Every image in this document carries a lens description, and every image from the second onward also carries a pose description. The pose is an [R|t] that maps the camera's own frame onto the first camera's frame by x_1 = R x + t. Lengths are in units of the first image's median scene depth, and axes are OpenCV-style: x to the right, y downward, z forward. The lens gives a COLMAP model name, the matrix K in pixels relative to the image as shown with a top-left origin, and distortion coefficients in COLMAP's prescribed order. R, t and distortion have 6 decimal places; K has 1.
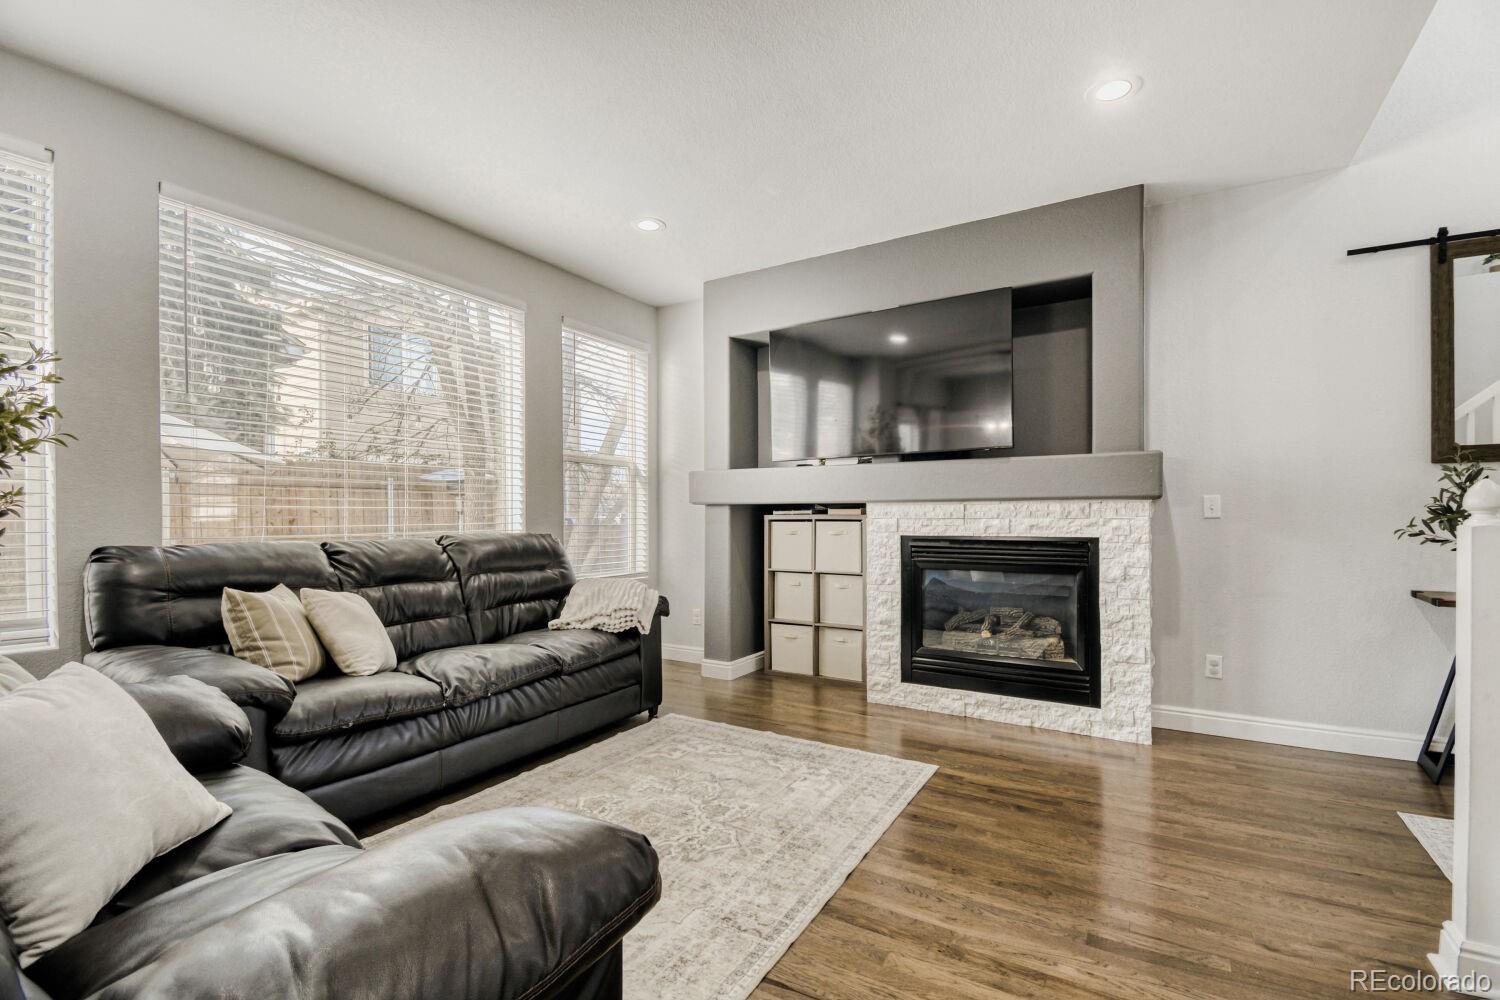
lens RADIAL K [[671.5, 0, 754.6], [0, 671.5, 511.8], [0, 0, 1]] dist [0.011649, -0.020676]
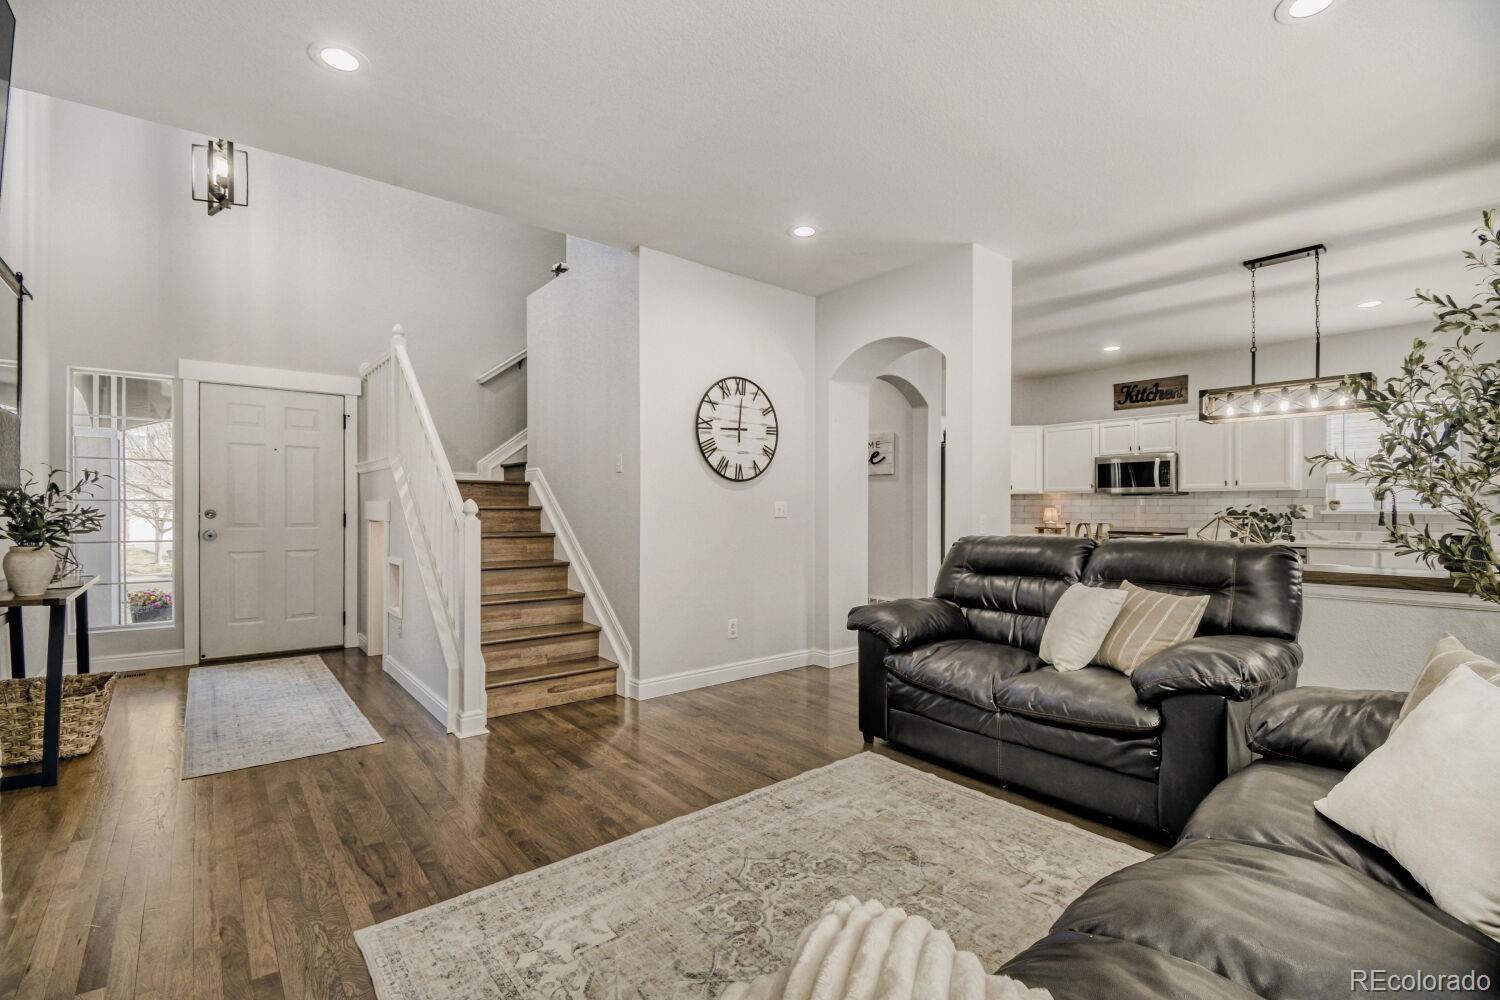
lens RADIAL K [[660.9, 0, 744.9], [0, 660.9, 513.8], [0, 0, 1]] dist [0.012842, -0.026482]
pose [[-0.940748, -0.004175, 0.339080, -0.316129], [-0.003917, 0.999991, 0.001445, -0.004888], [-0.339083, 0.000031, -0.940756, 1.749364]]
